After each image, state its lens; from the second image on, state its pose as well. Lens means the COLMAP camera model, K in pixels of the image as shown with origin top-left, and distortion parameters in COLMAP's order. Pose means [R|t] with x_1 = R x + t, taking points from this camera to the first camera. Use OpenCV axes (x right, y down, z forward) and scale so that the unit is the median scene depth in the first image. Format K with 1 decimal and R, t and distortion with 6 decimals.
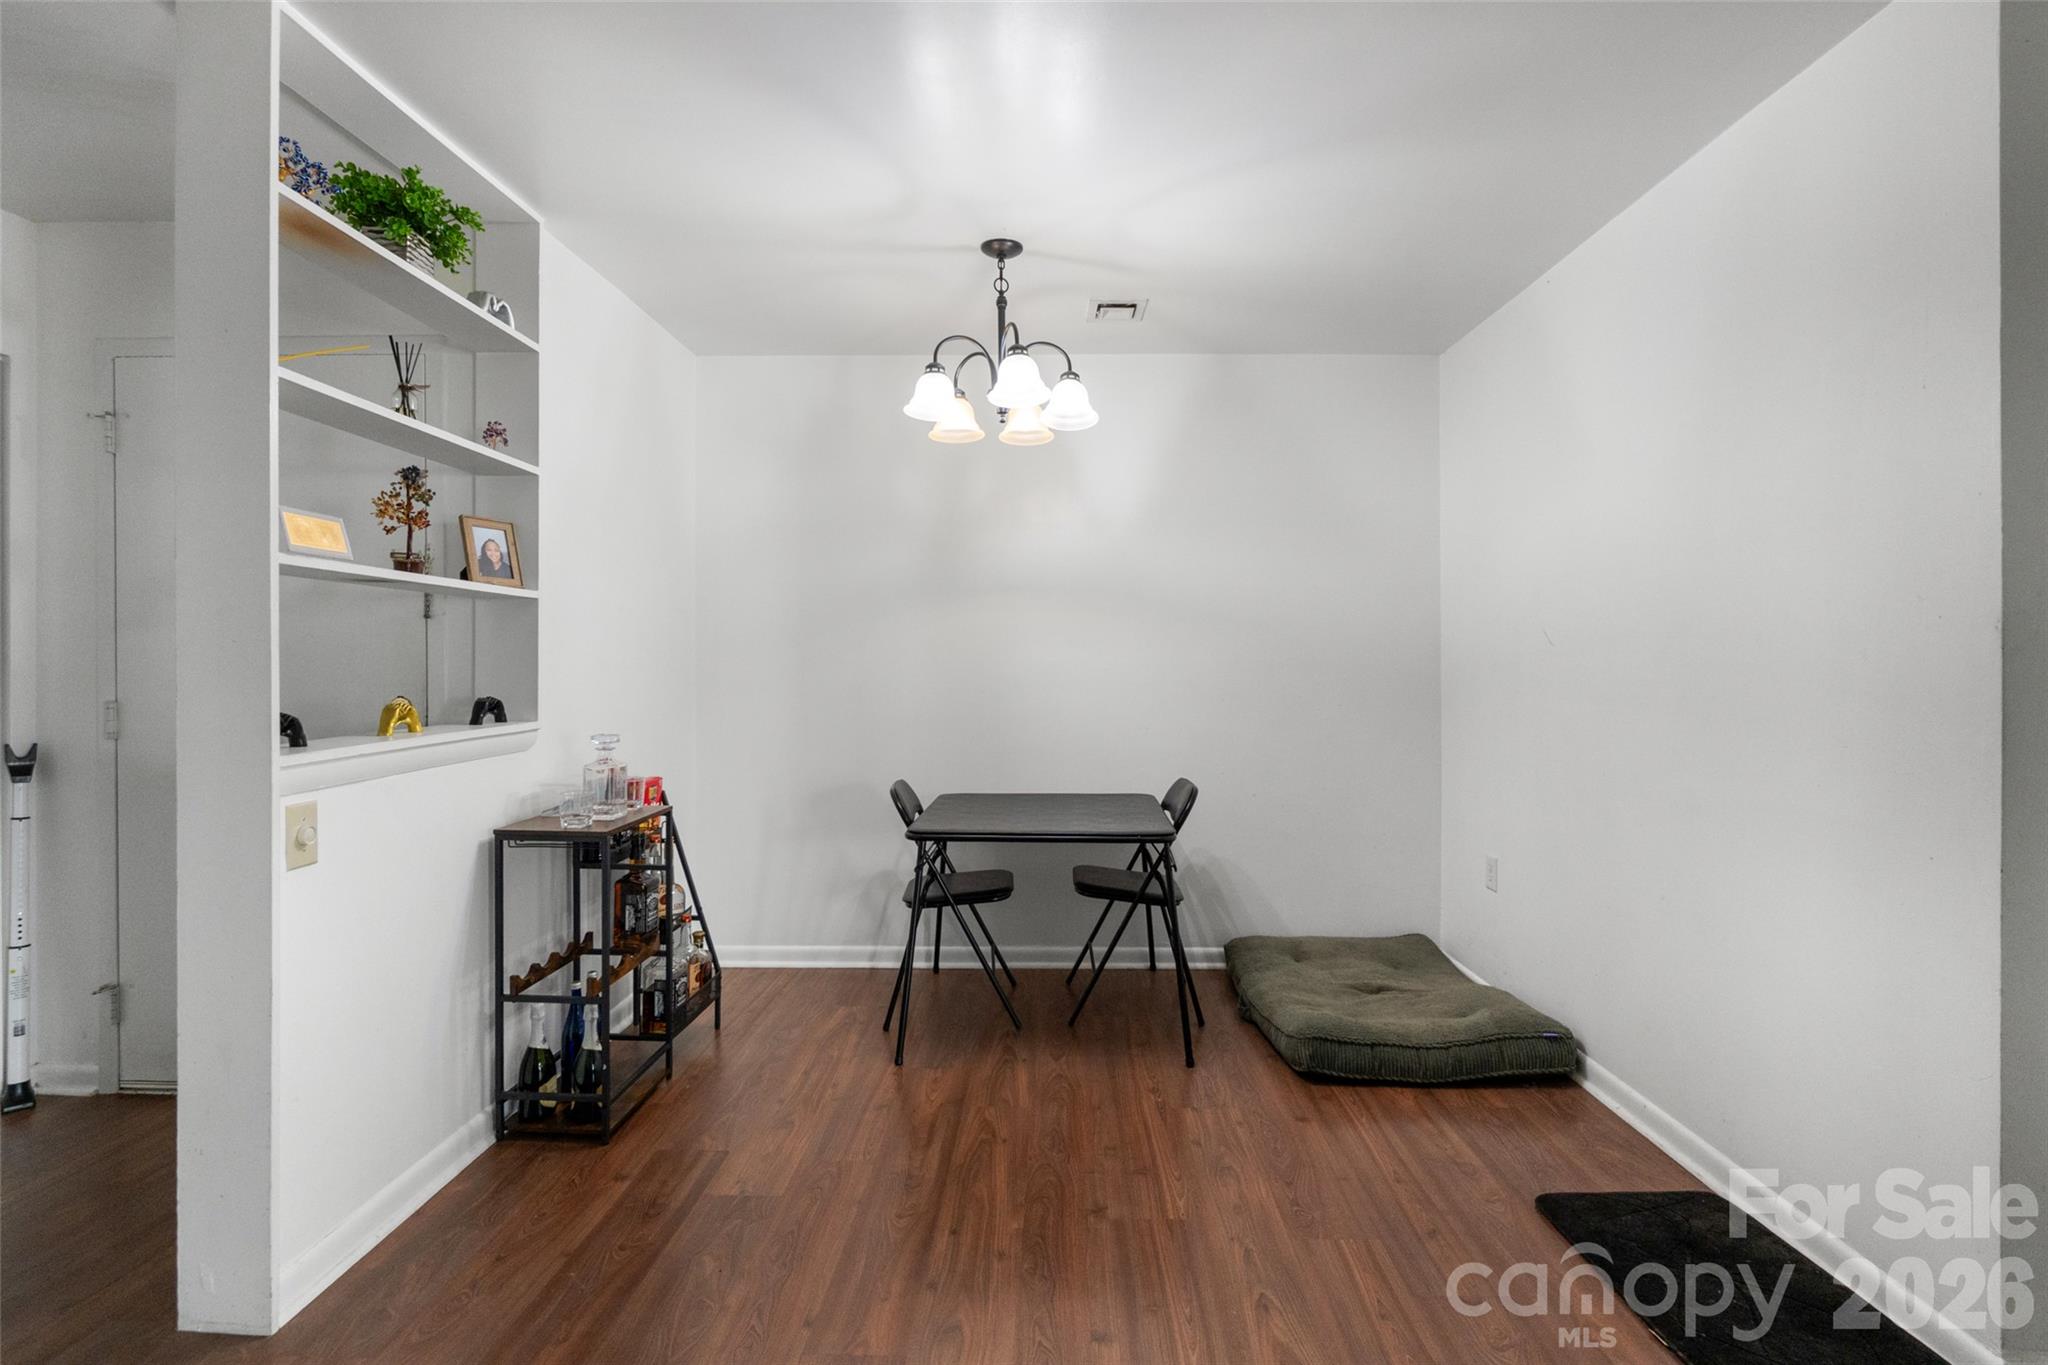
lens RADIAL K [[966.6, 0, 1008.5], [0, 966.6, 681.3], [0, 0, 1]] dist [-0.007640, -0.000655]
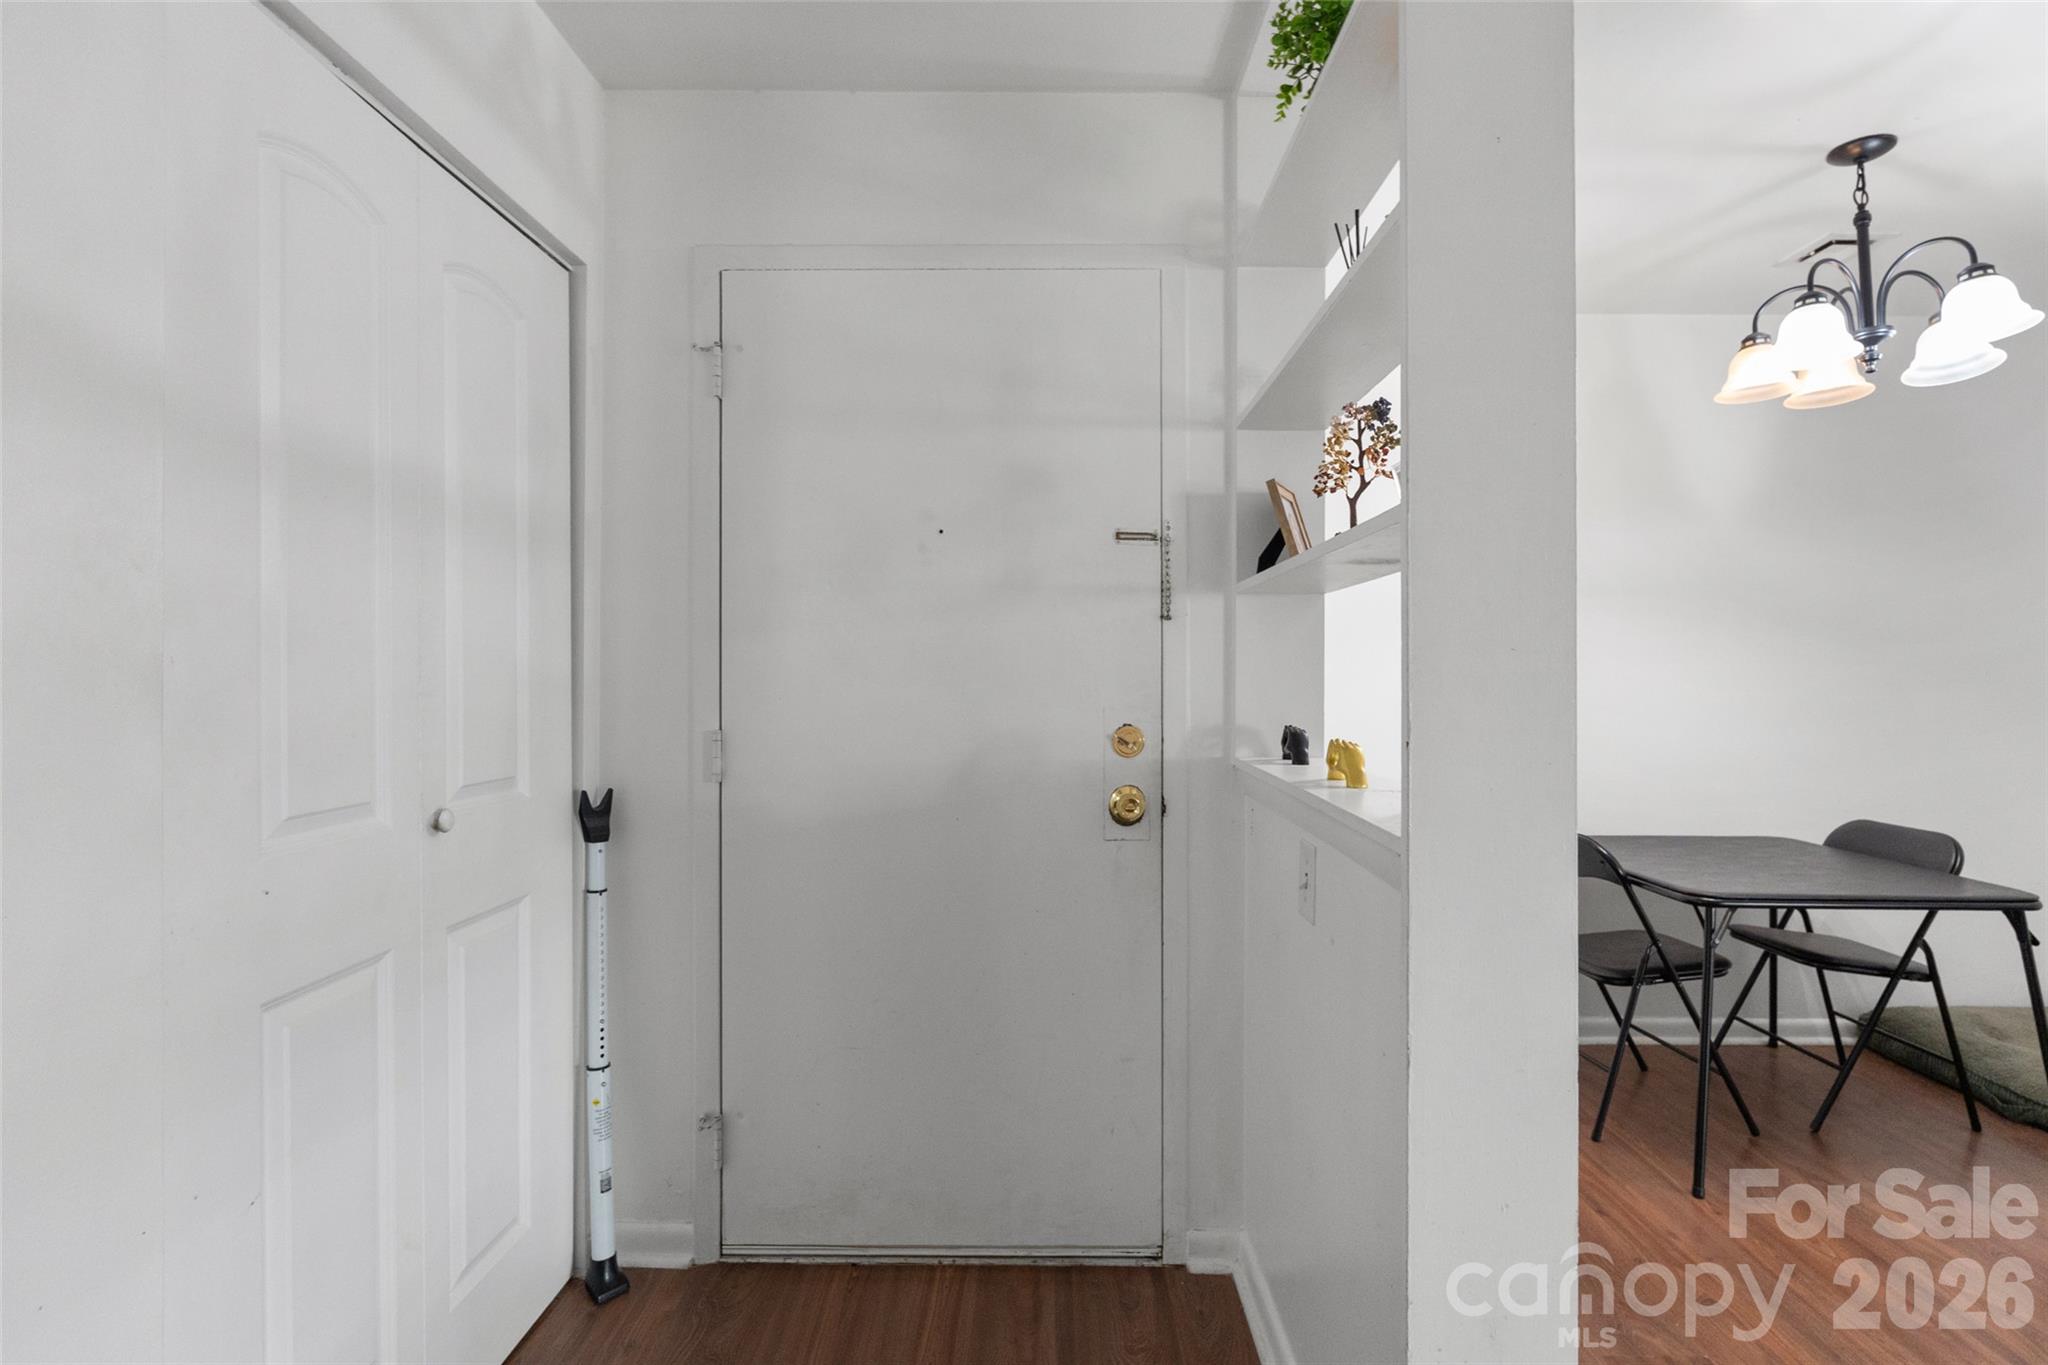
lens RADIAL K [[966.6, 0, 1041.2], [0, 966.6, 675.6], [0, 0, 1]] dist [-0.007640, -0.000655]
pose [[0.999777, 0.001742, 0.021064, -0.699319], [-0.001501, 0.999933, -0.011466, -0.014075], [-0.021083, 0.011432, 0.999712, 0.248463]]
